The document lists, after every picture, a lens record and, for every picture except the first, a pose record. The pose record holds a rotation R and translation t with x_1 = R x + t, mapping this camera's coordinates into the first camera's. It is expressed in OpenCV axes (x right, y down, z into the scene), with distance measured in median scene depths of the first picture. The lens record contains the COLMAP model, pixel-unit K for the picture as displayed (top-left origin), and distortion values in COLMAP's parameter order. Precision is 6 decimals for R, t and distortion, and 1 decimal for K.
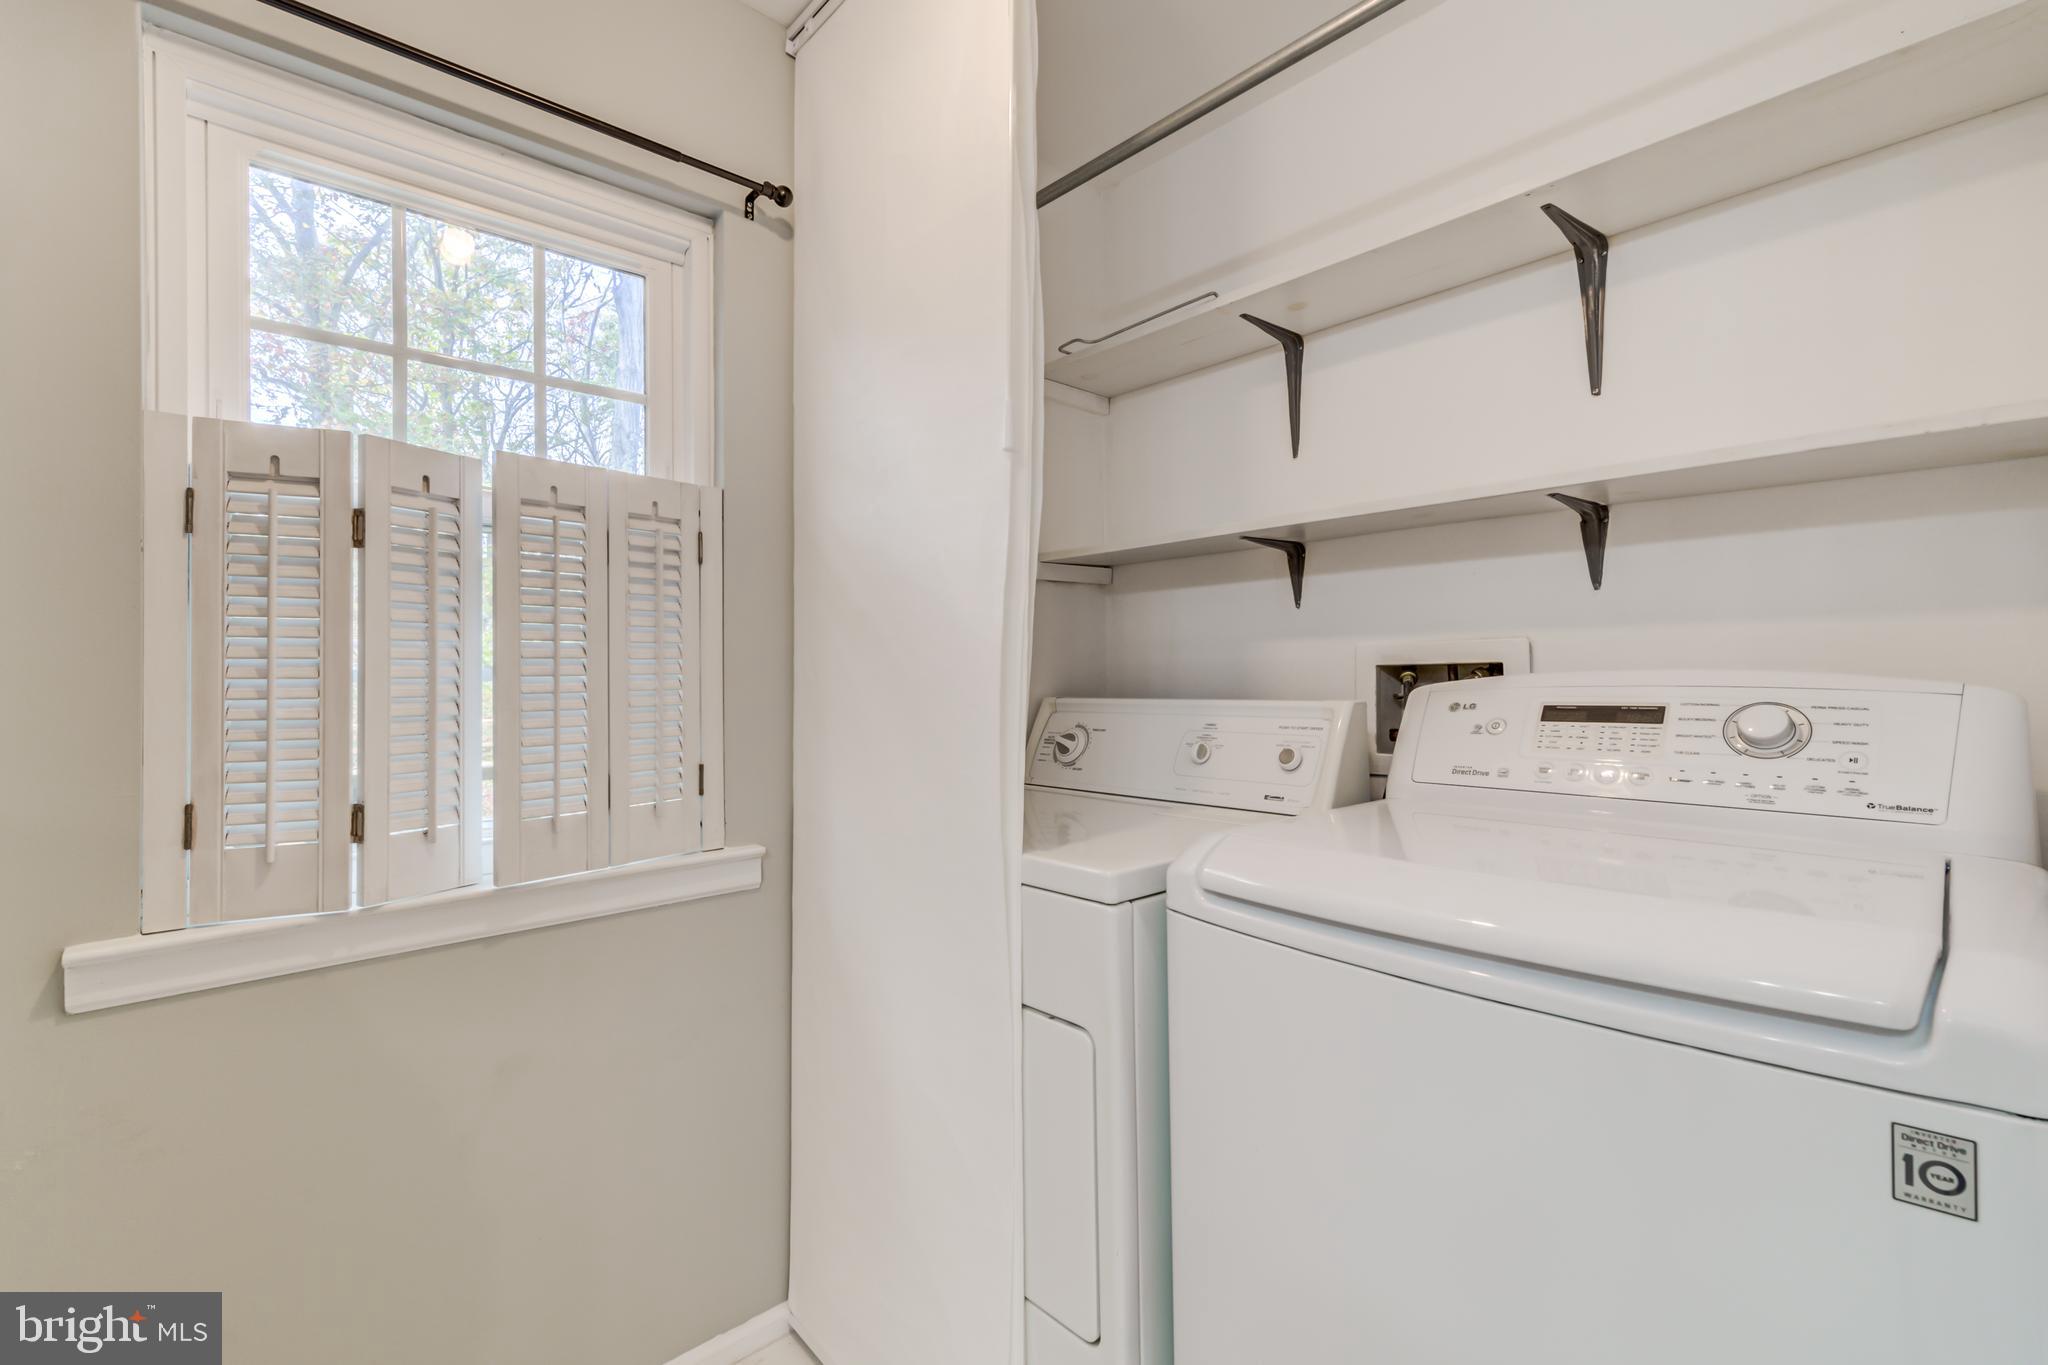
lens RADIAL K [[888.6, 0, 1020.4], [0, 888.6, 673.2], [0, 0, 1]] dist [0.009737, -0.000131]
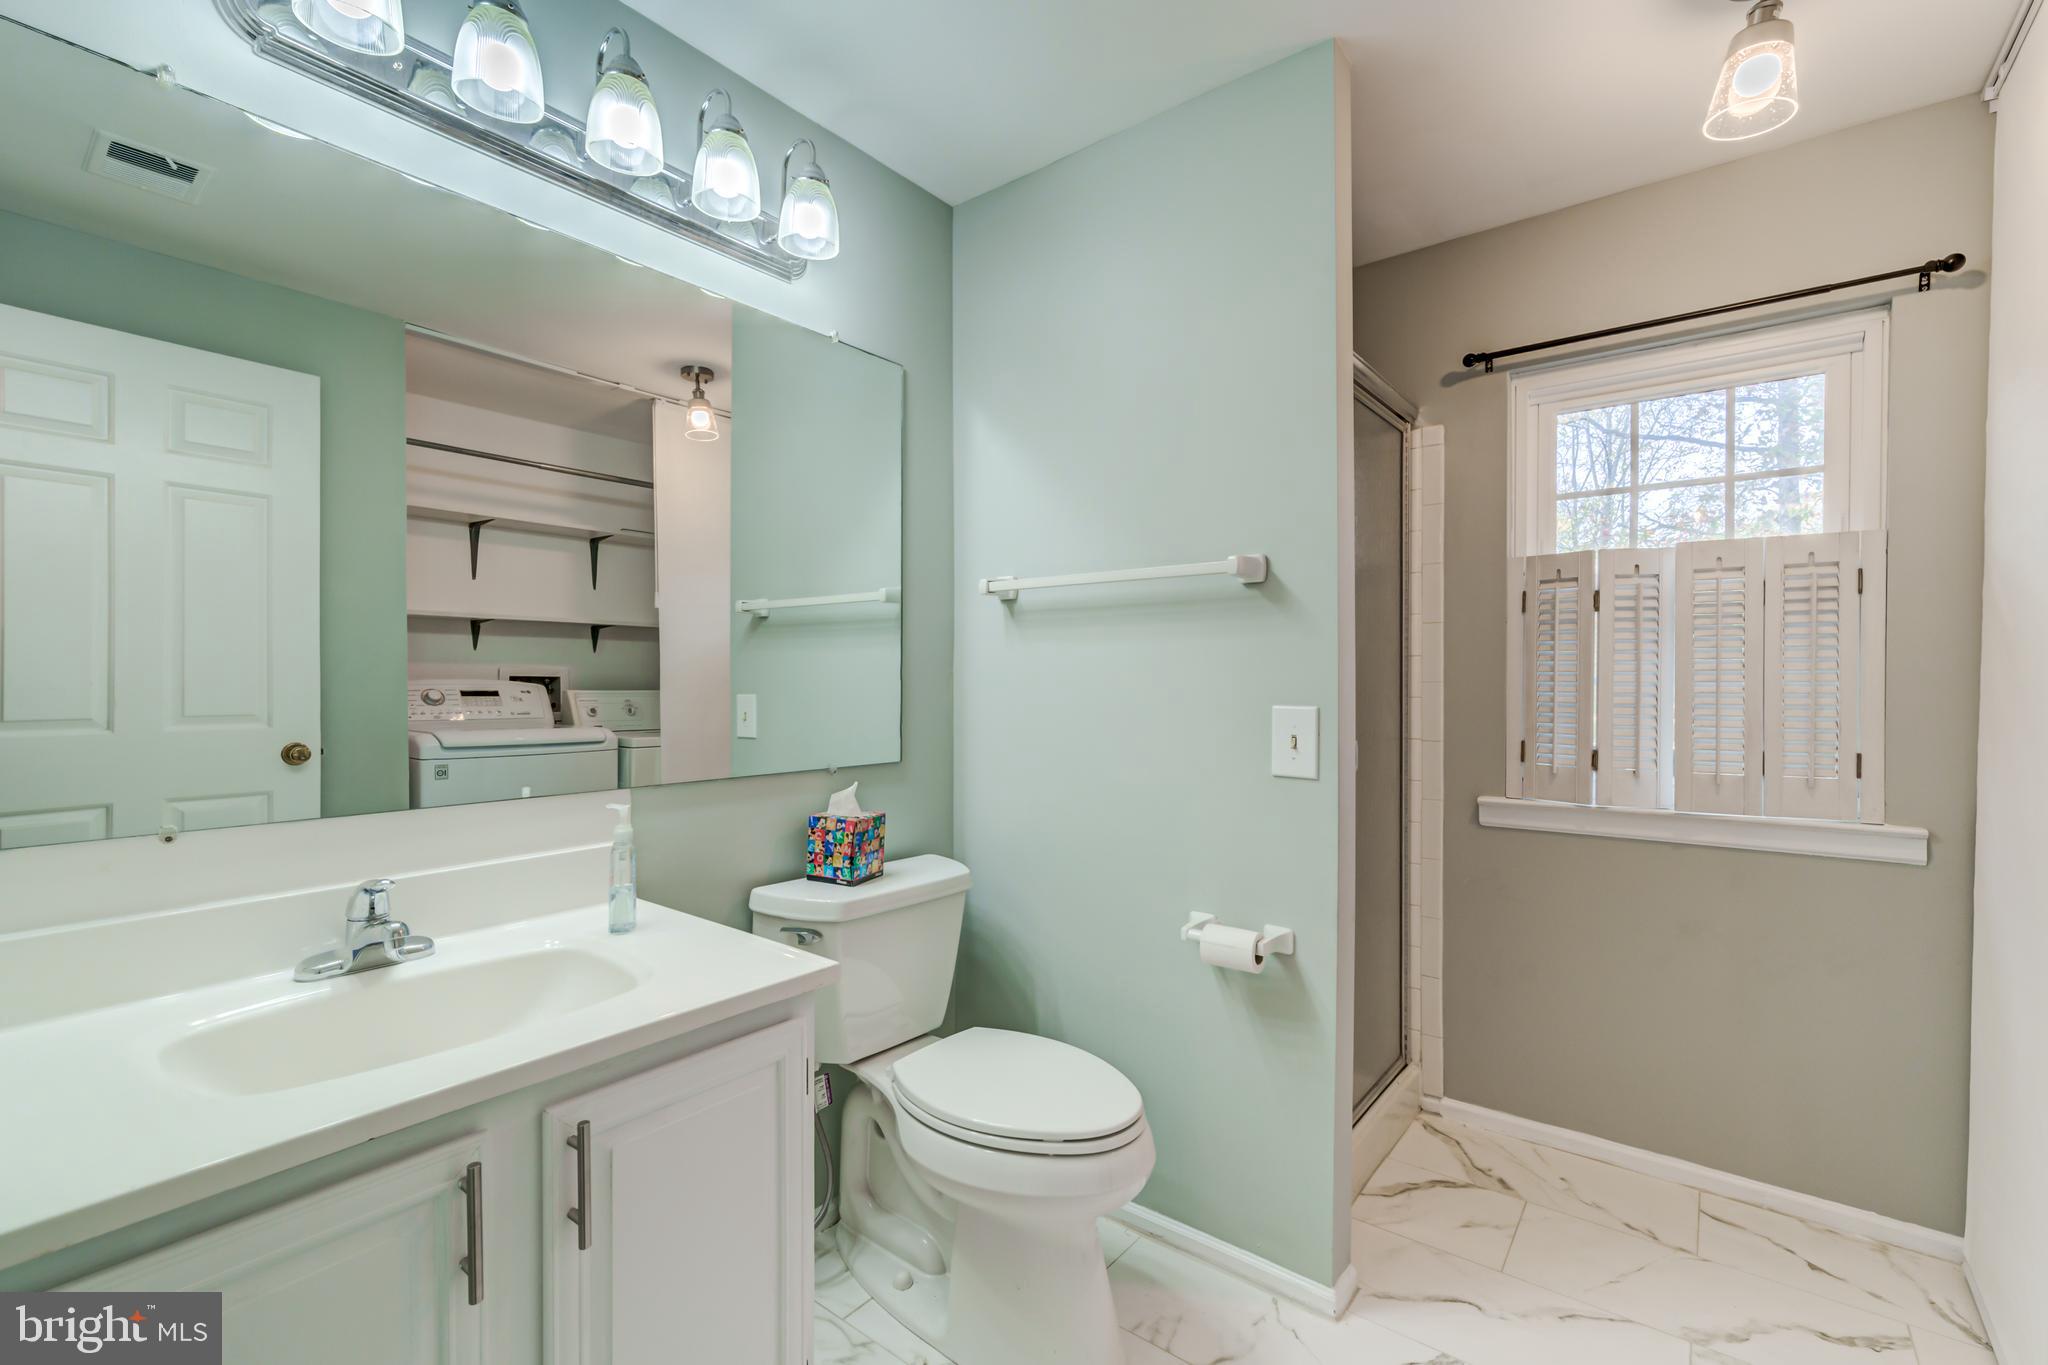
lens RADIAL K [[888.6, 0, 1021.4], [0, 888.6, 675.0], [0, 0, 1]] dist [0.009737, -0.000131]
pose [[0.164828, 0.010816, -0.986263, 0.838705], [0.004206, 0.999923, 0.011669, -0.034021], [0.986313, -0.006072, 0.164770, -0.453810]]
